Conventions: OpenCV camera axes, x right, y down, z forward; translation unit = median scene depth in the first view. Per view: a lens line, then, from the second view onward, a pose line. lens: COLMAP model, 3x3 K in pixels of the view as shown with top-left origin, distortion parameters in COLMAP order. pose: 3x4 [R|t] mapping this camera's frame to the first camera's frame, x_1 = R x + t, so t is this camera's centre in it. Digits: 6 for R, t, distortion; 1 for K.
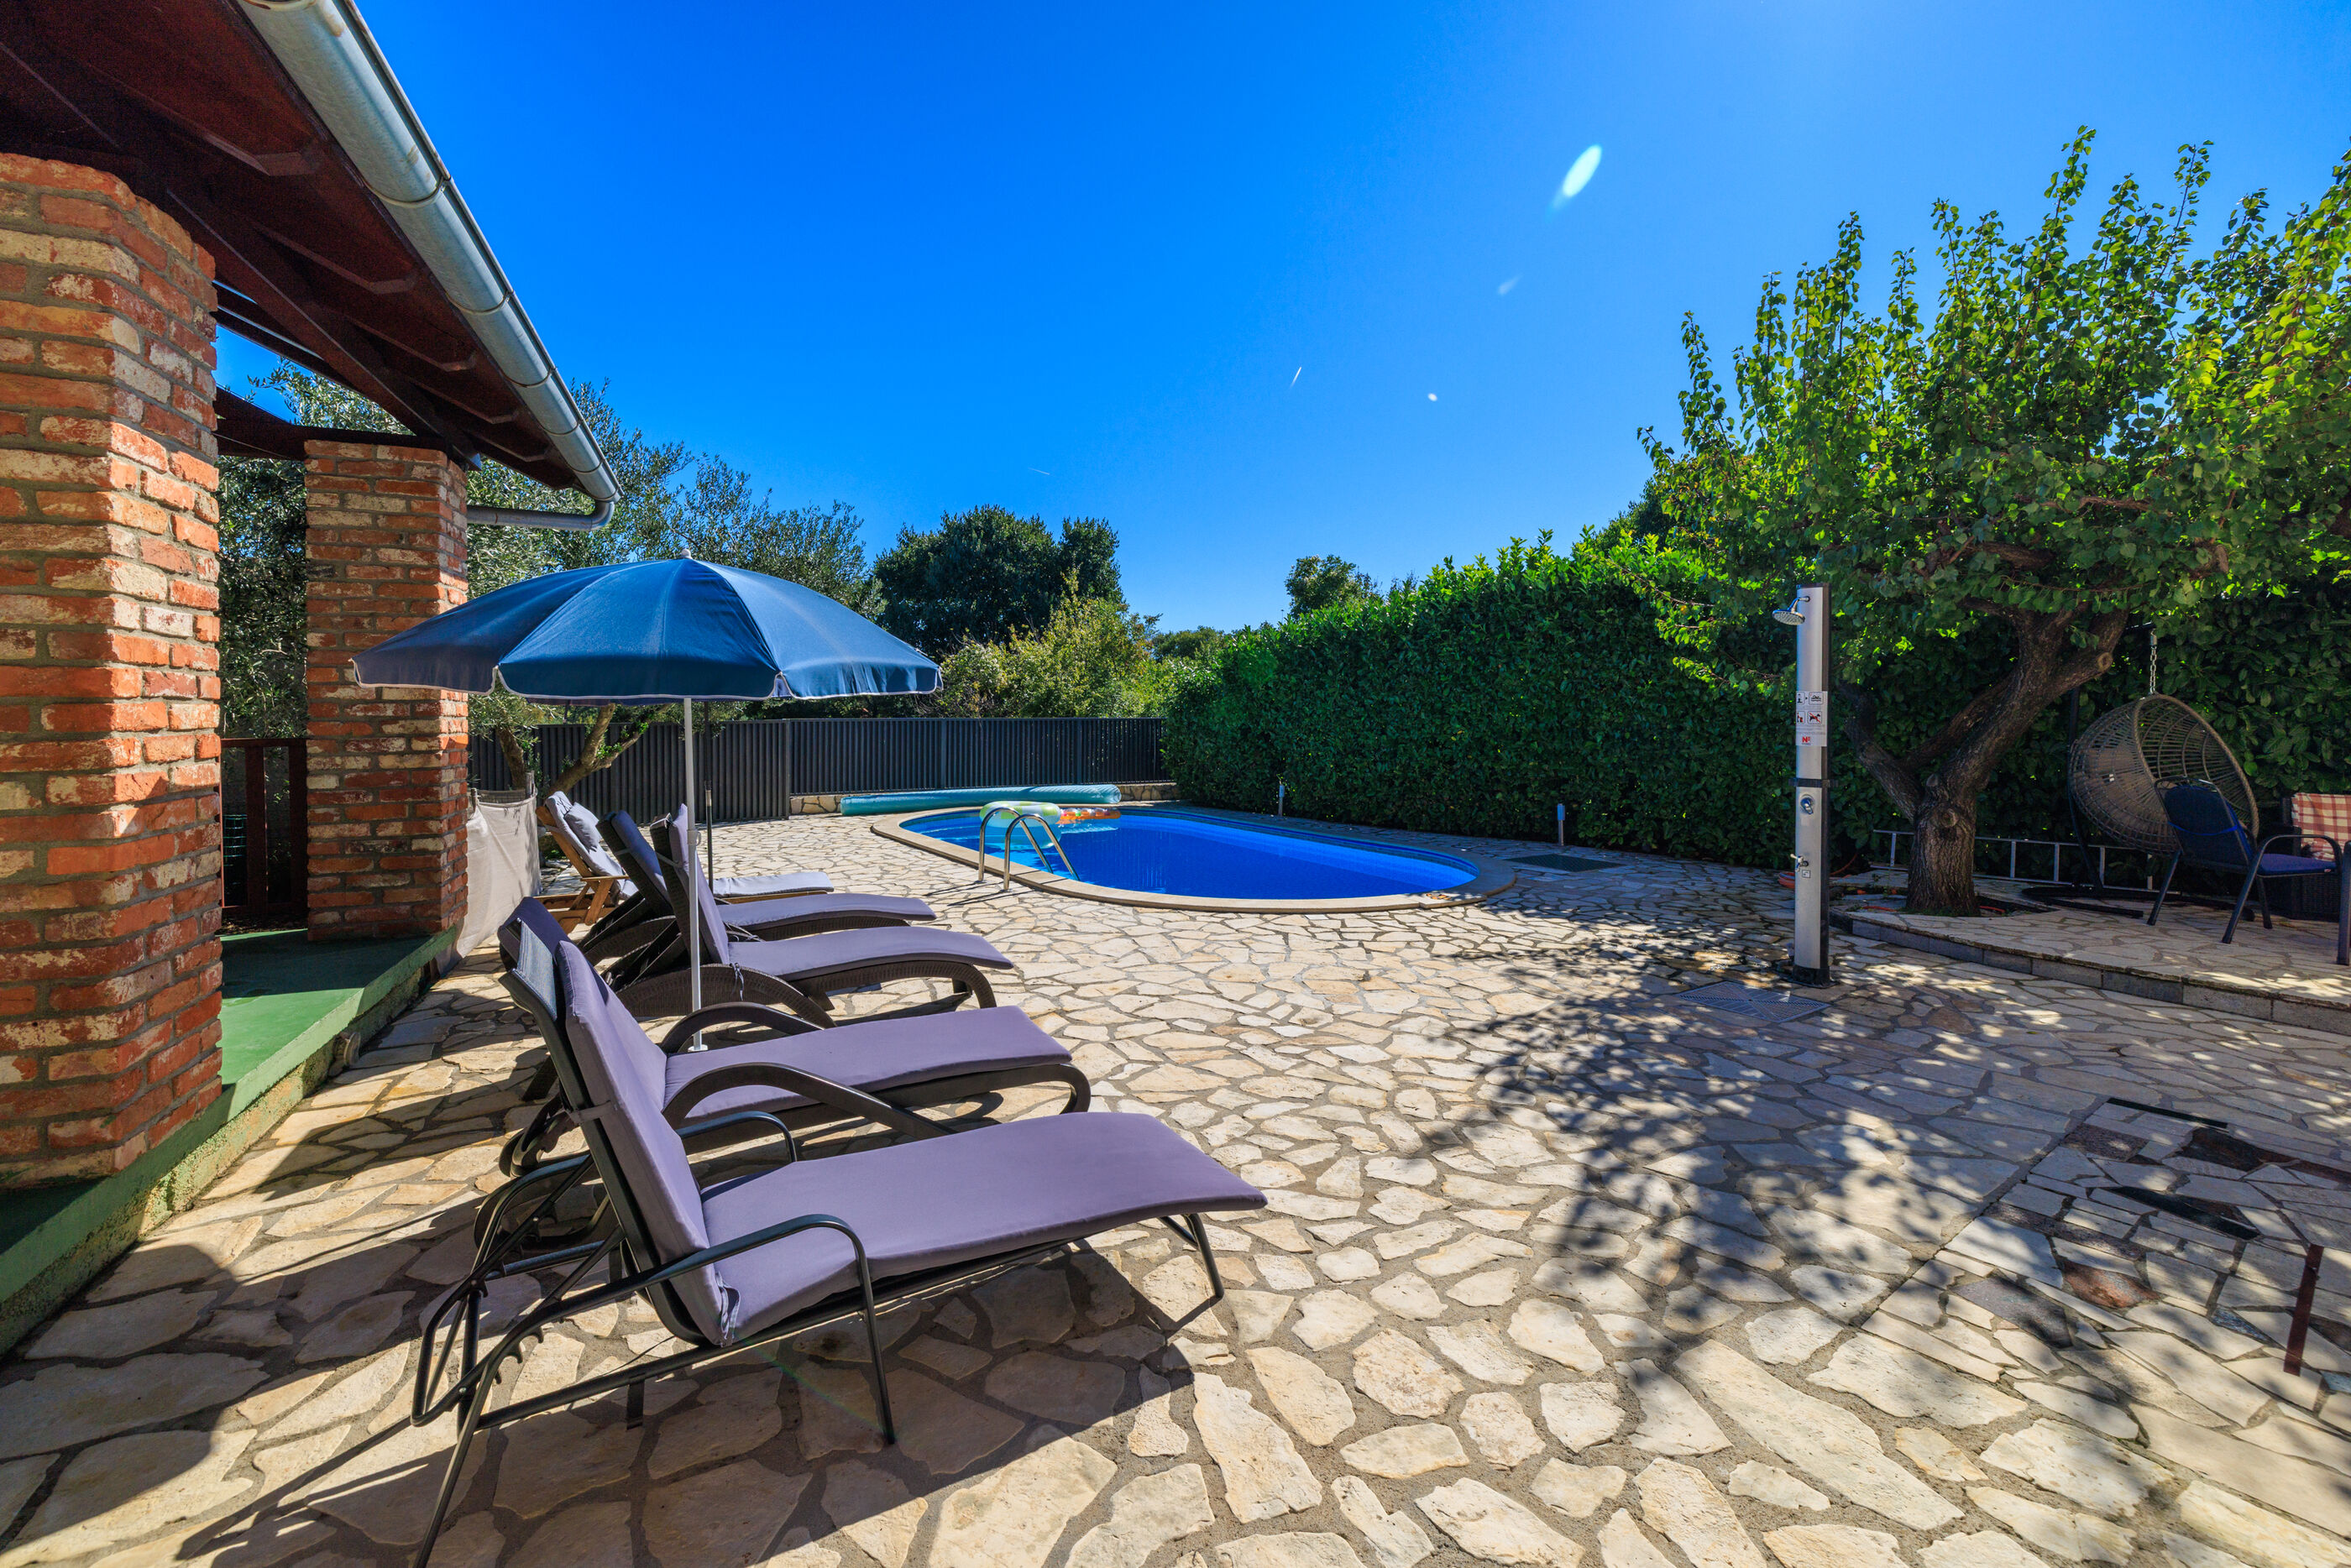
lens RADIAL K [[992.8, 0, 1177.8], [0, 992.8, 727.9], [0, 0, 1]] dist [0.001453, -0.000422]
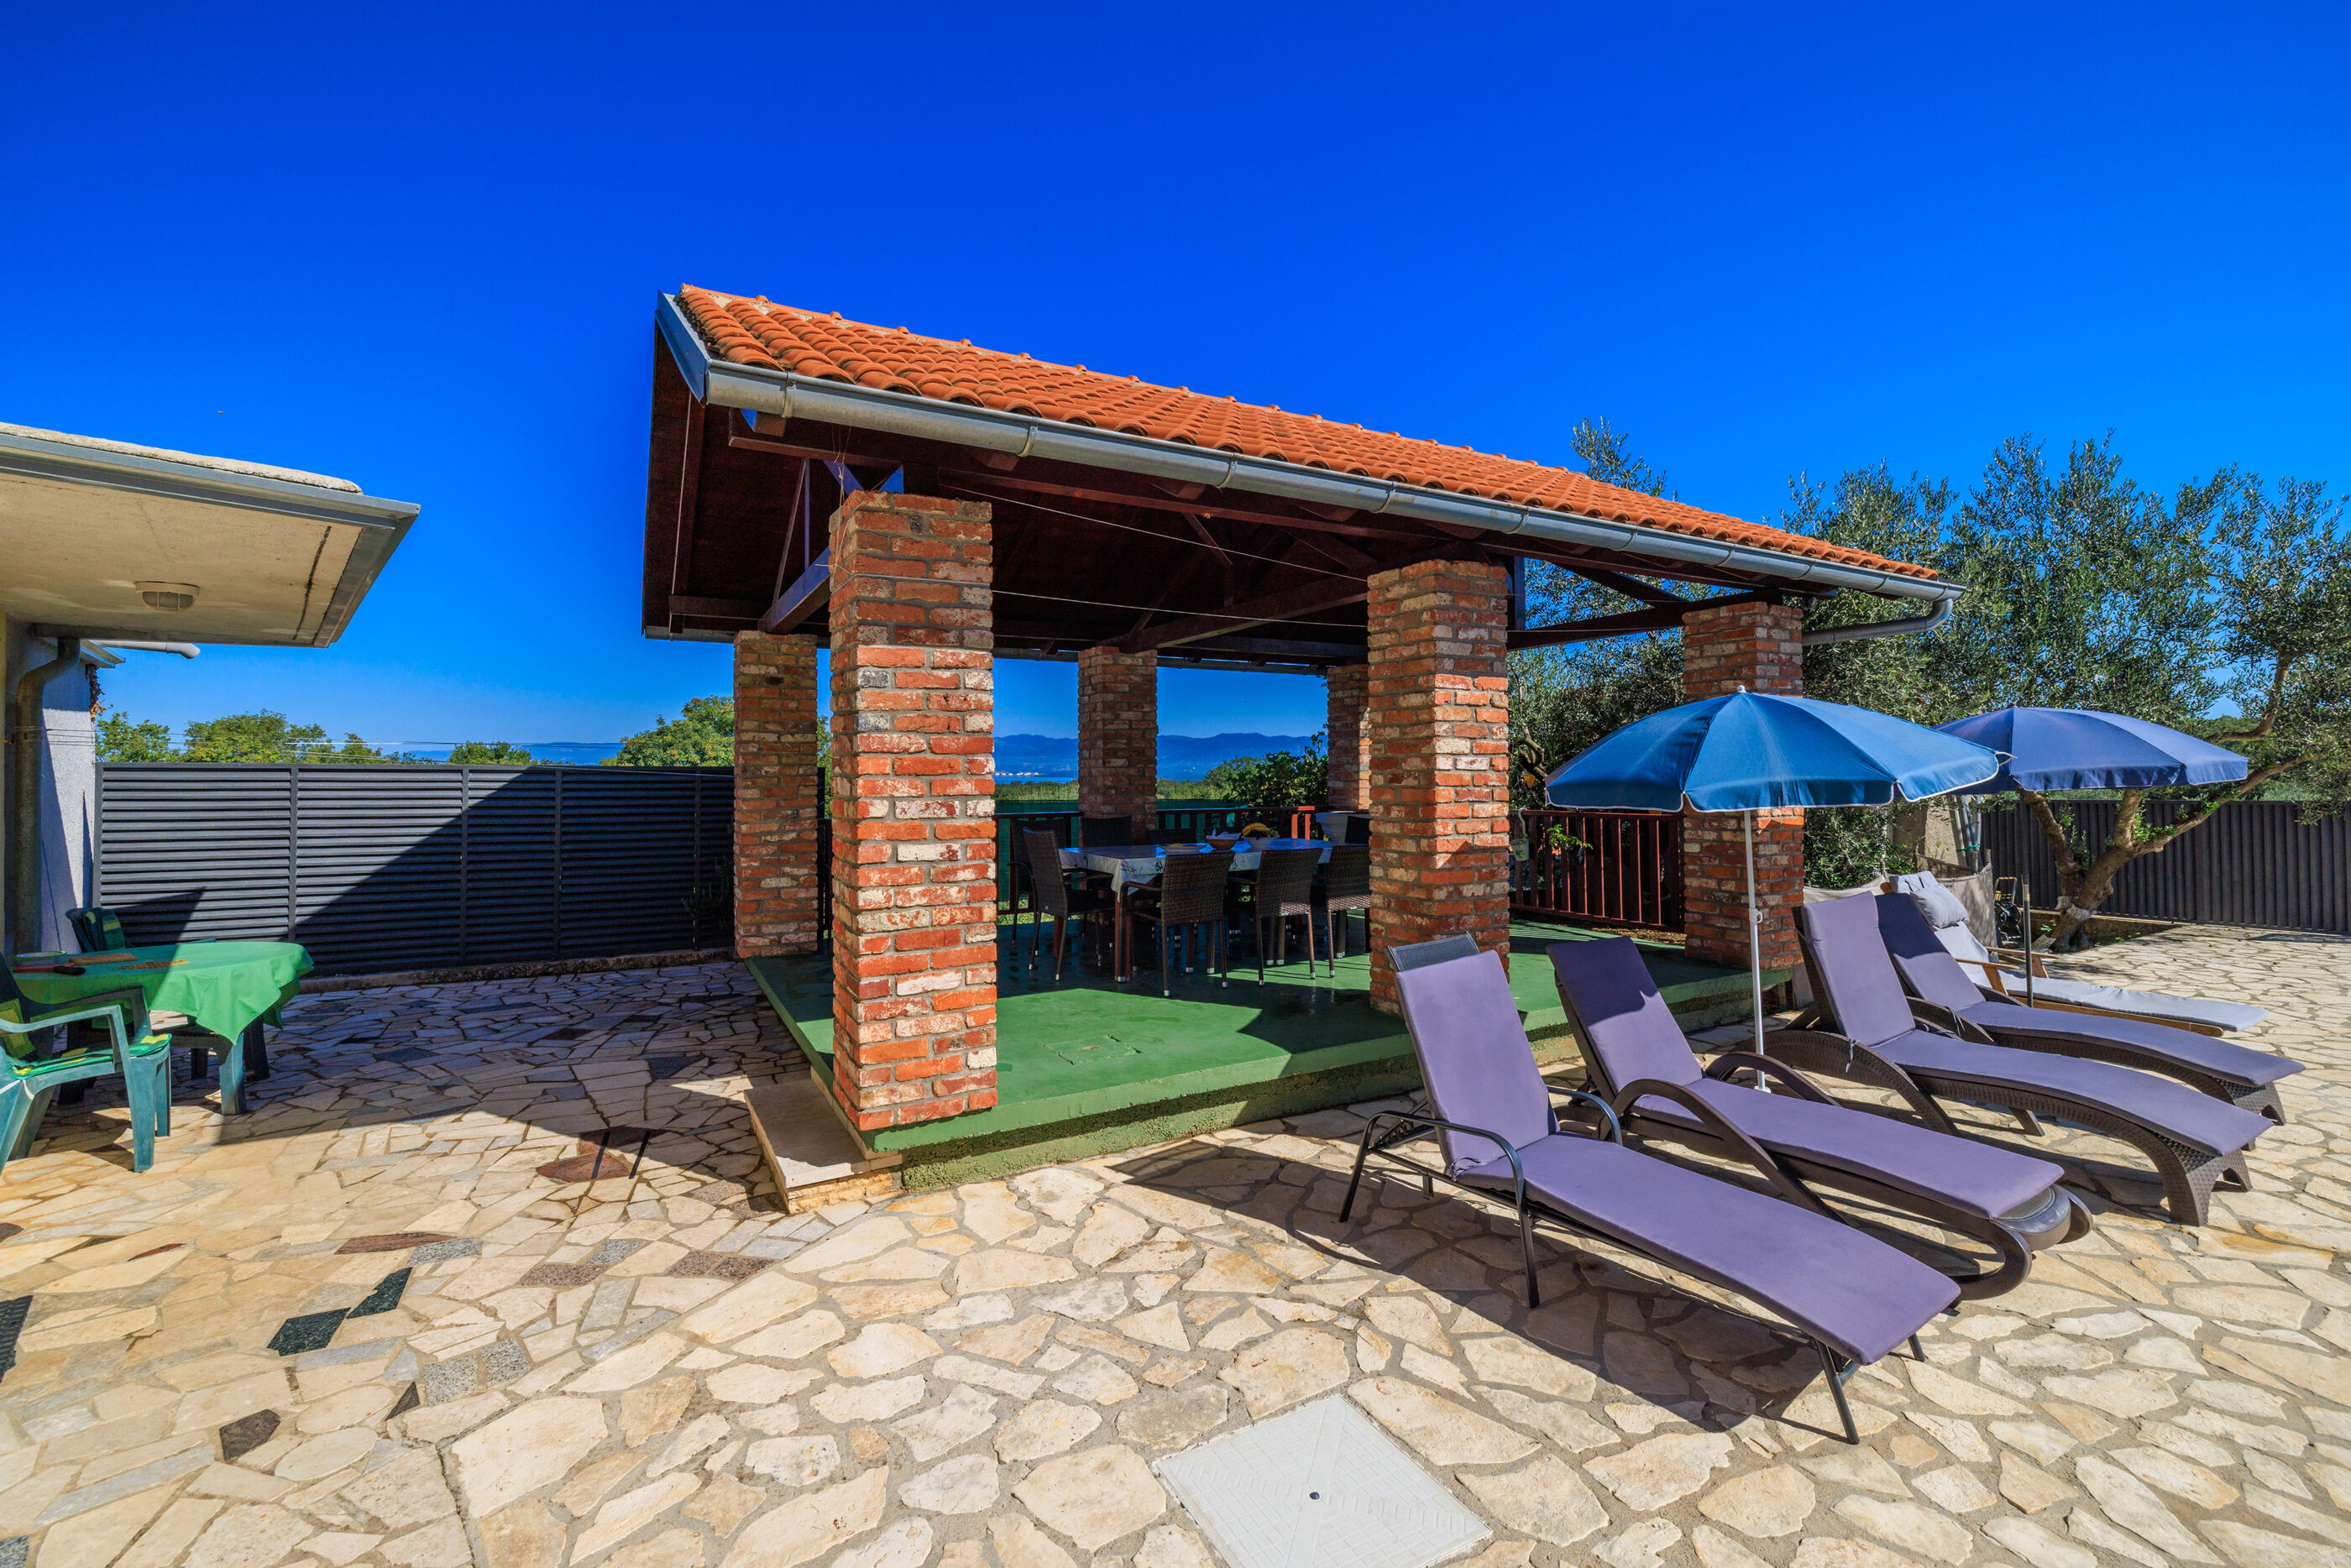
lens RADIAL K [[990.0, 0, 1199.3], [0, 990.0, 762.3], [0, 0, 1]] dist [0.001531, 0.000080]
pose [[0.115598, -0.014679, -0.993188, 0.702723], [-0.010373, 0.999818, -0.015984, -0.056213], [0.993242, 0.012150, 0.115425, 0.177110]]
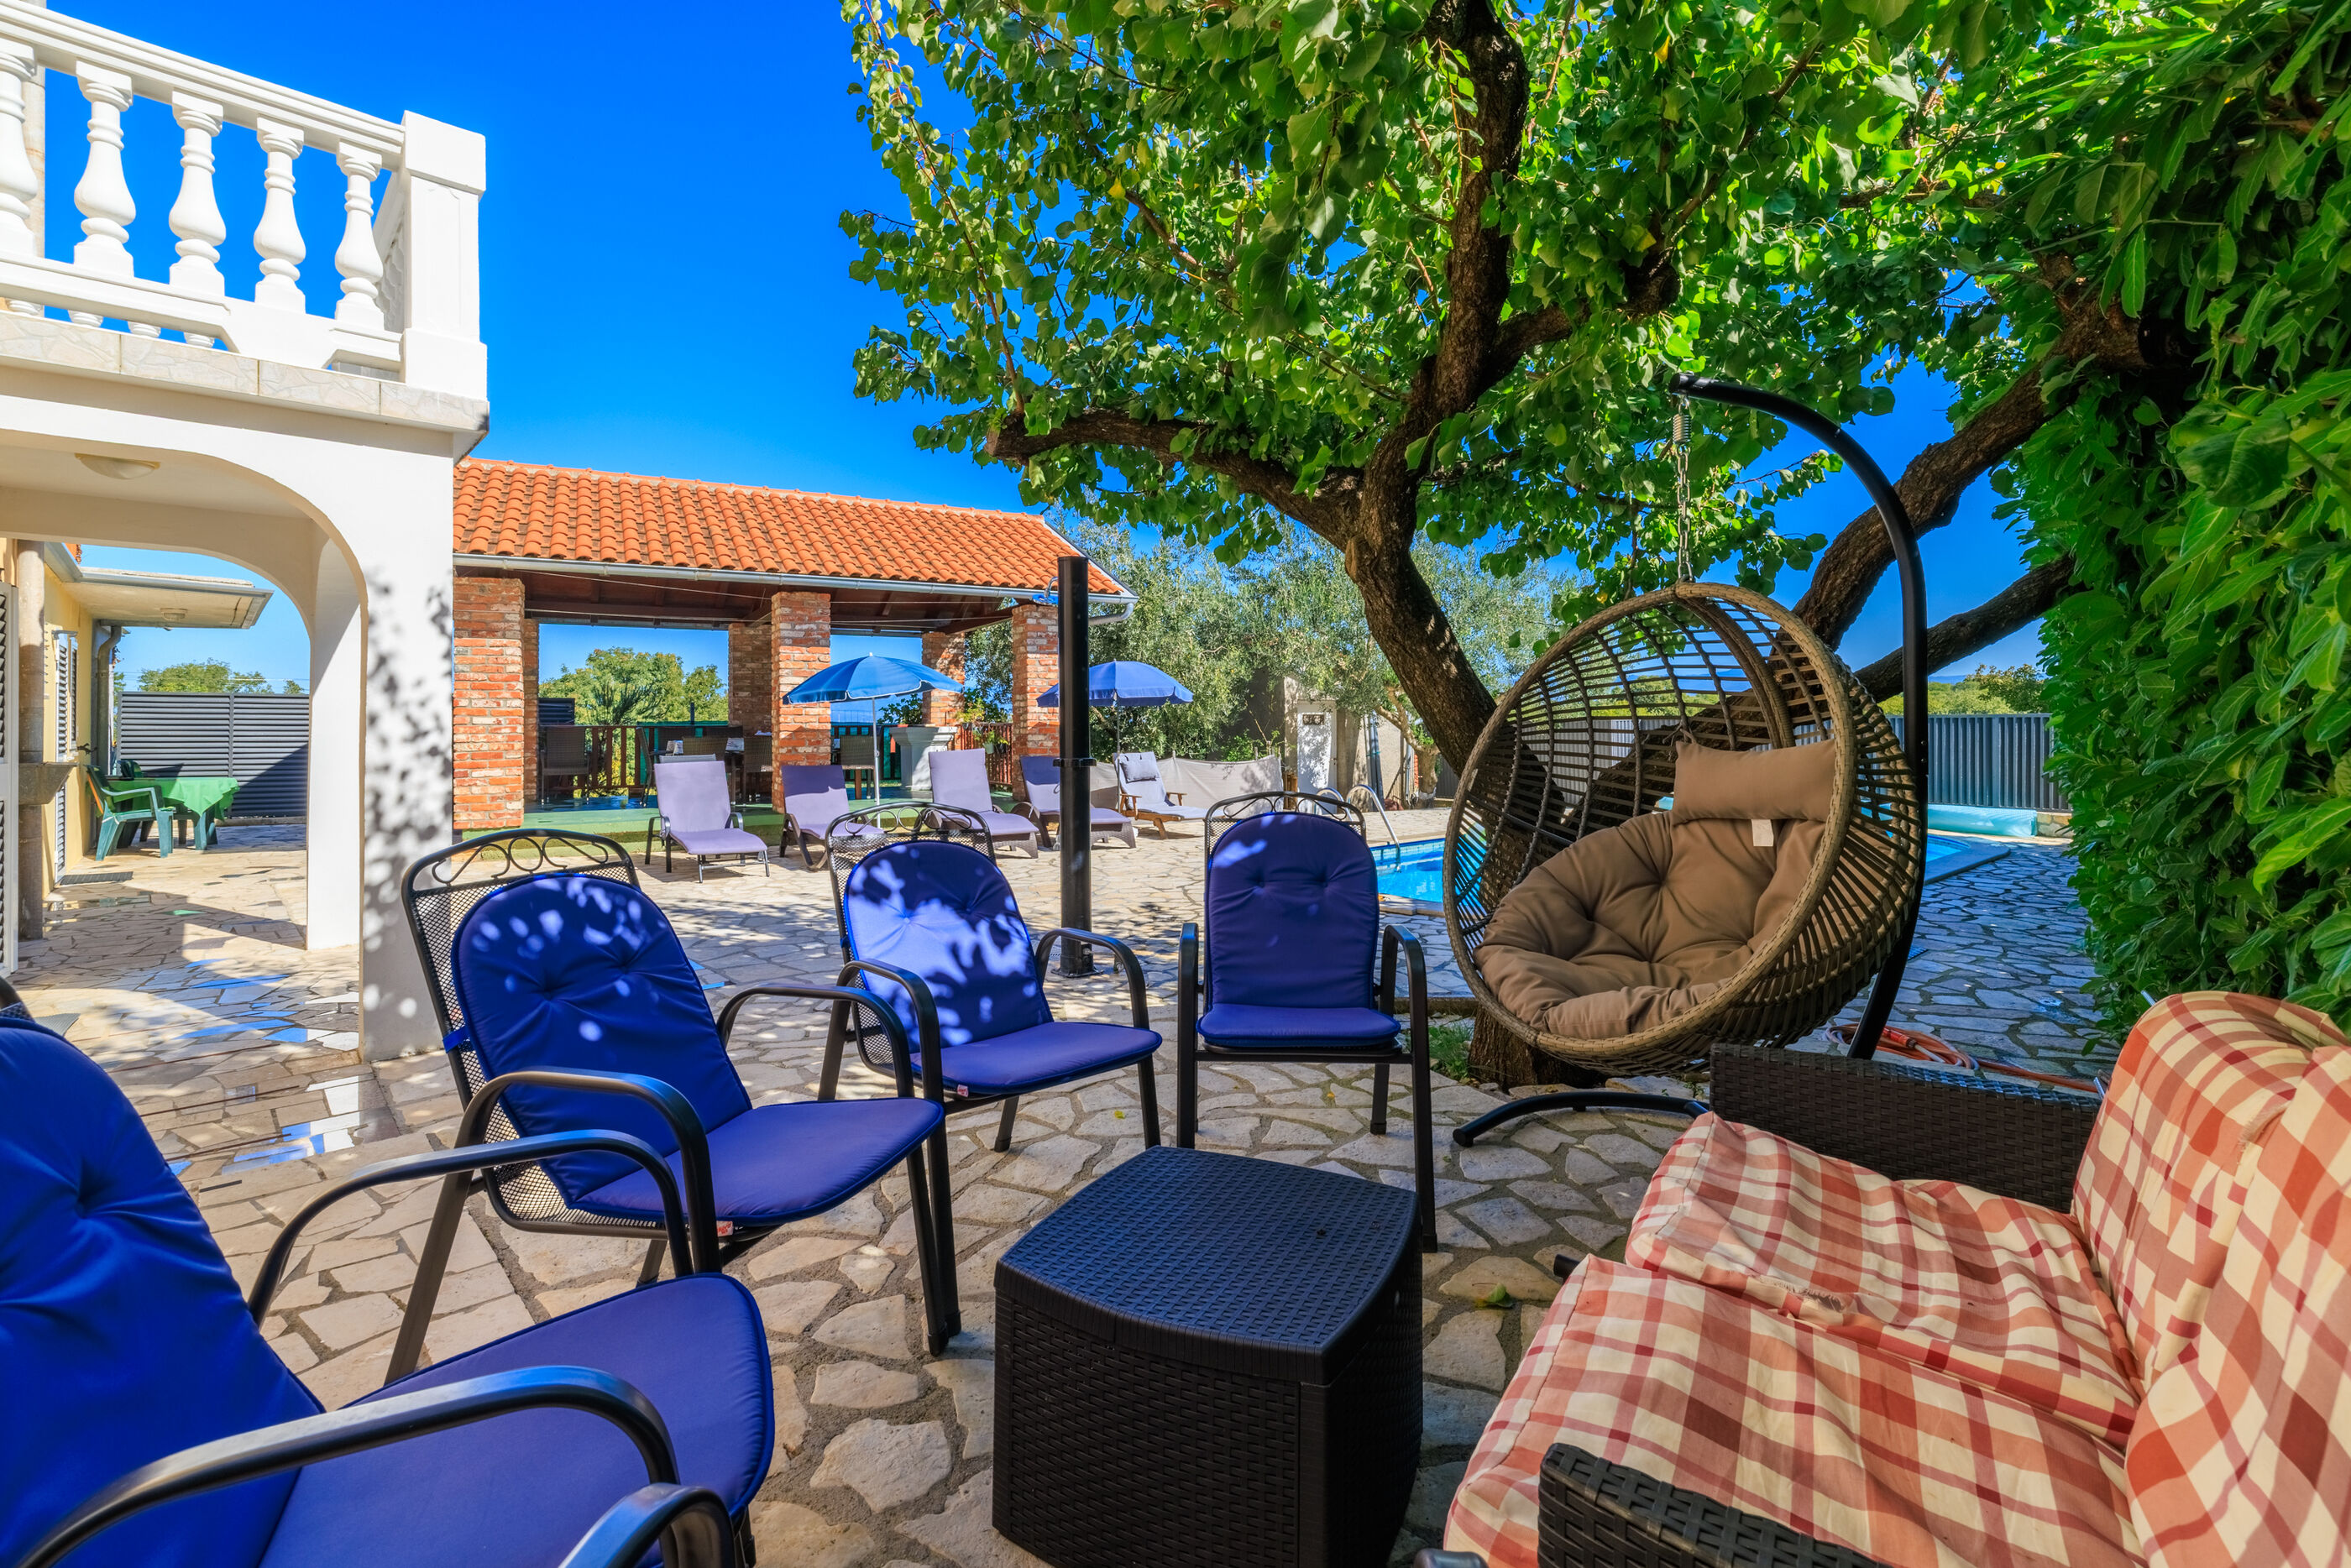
lens RADIAL K [[1004.7, 0, 1171.9], [0, 1004.7, 714.4], [0, 0, 1]] dist [0.013131, 0.000171]
pose [[0.117681, -0.012040, -0.992978, 2.619670], [-0.010265, 0.999858, -0.013340, 0.031444], [0.992998, 0.011763, 0.117541, 1.590041]]
